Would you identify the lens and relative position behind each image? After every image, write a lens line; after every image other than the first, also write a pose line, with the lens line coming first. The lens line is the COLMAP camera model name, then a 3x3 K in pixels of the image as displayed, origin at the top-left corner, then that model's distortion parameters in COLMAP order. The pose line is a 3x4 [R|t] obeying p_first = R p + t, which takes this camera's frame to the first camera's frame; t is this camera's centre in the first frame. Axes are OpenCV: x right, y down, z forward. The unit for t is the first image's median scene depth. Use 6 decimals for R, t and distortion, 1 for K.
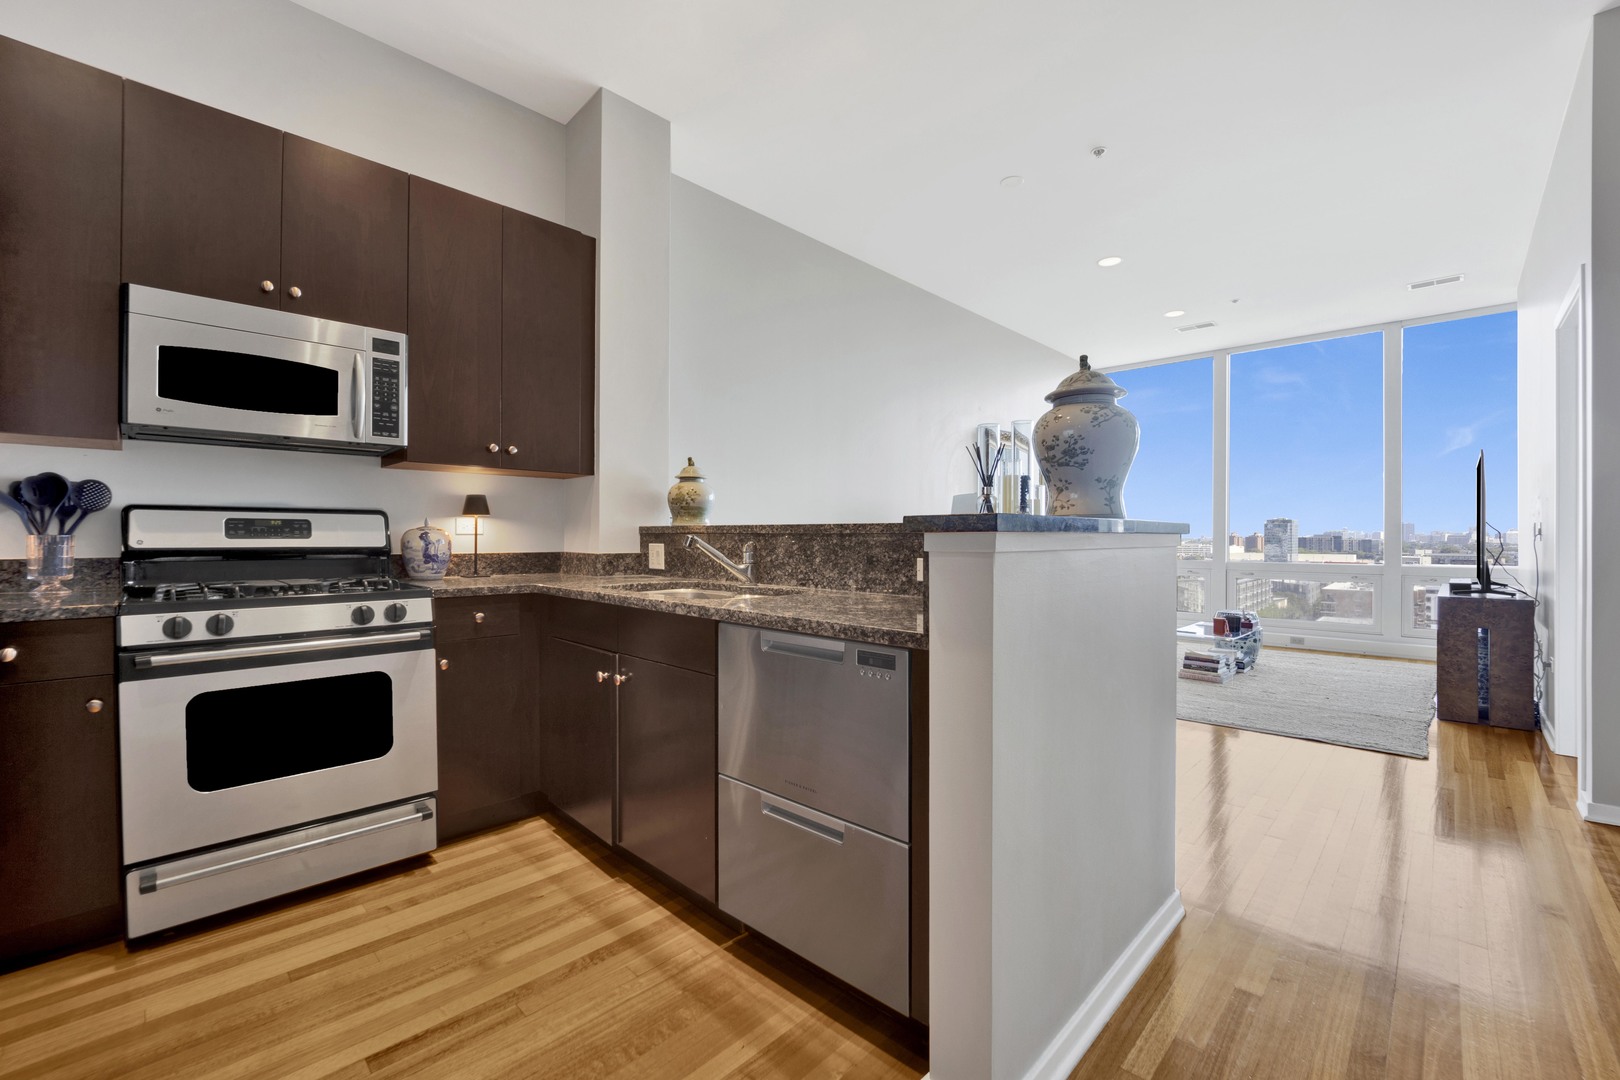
lens RADIAL K [[691.7, 0, 782.4], [0, 691.7, 534.3], [0, 0, 1]] dist [-0.021553, 0.000030]
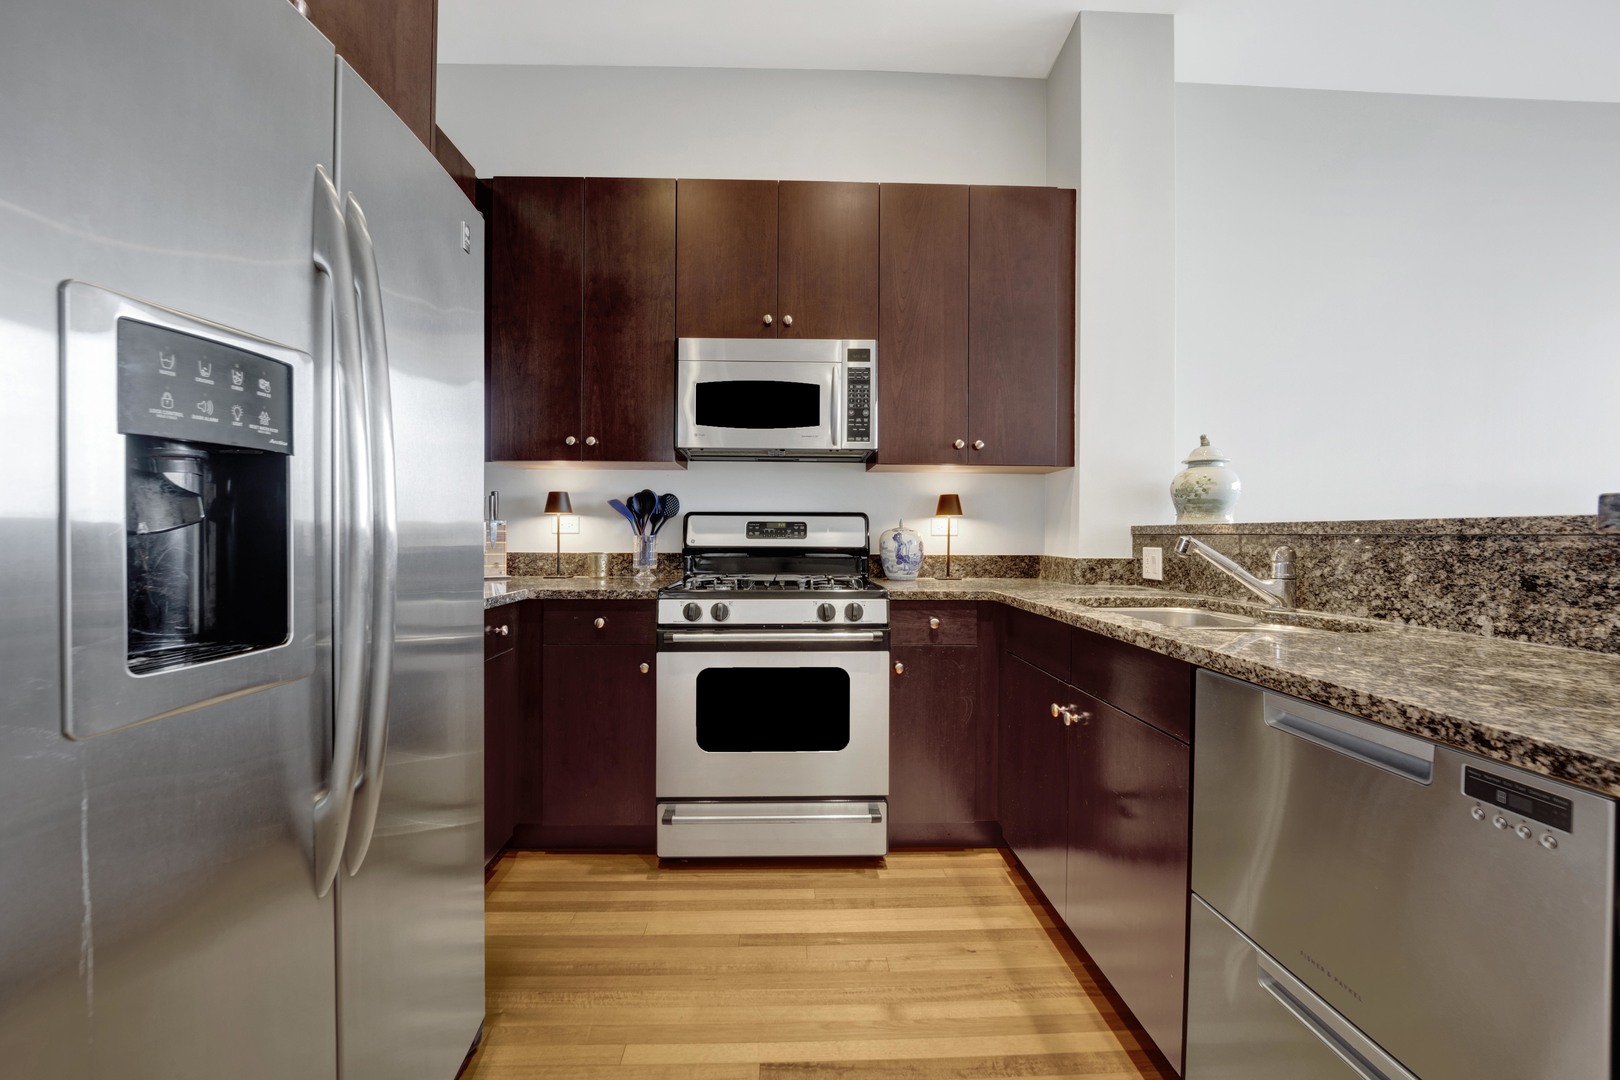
lens RADIAL K [[659.8, 0, 810.0], [0, 659.8, 540.0], [0, 0, 1]] dist [-0.021013, -0.000412]
pose [[0.733679, 0.005991, -0.679469, 0.052569], [-0.001358, 0.999972, 0.007351, 0.000048], [0.679495, -0.004471, 0.733667, 0.231246]]
